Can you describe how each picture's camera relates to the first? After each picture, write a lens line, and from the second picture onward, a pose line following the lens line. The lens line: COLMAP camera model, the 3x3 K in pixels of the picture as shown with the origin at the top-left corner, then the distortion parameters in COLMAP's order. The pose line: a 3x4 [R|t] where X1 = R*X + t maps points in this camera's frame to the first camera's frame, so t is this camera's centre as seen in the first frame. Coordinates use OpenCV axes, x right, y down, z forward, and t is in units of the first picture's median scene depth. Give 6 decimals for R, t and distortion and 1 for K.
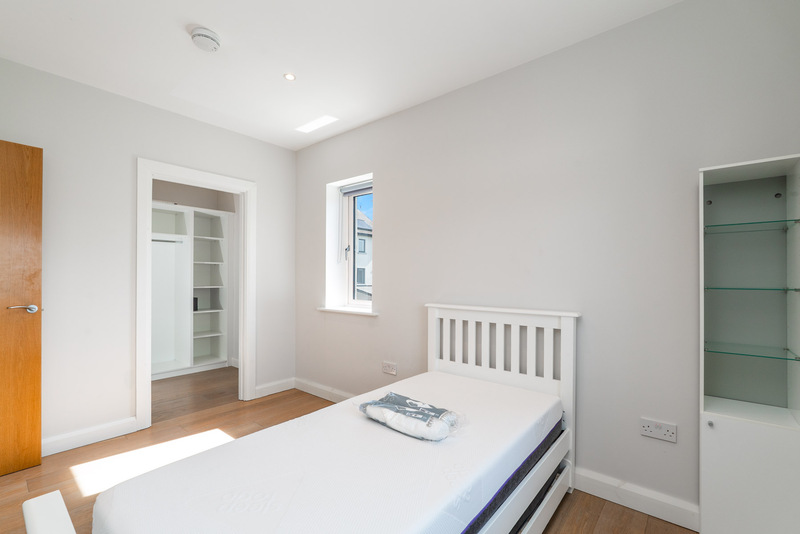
lens RADIAL K [[355.4, 0, 398.2], [0, 355.4, 268.9], [0, 0, 1]] dist [-0.003178, 0.000240]
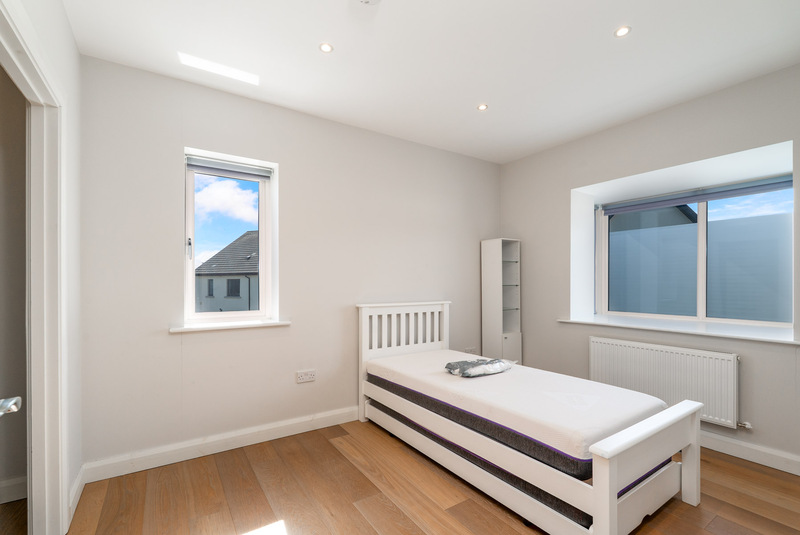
lens RADIAL K [[355.4, 0, 398.2], [0, 355.4, 269.4], [0, 0, 1]] dist [-0.003178, 0.000240]
pose [[0.283552, 0.029255, 0.958511, -1.035949], [-0.021489, 0.999477, -0.024148, 0.009002], [-0.958716, -0.013750, 0.284032, 0.572627]]
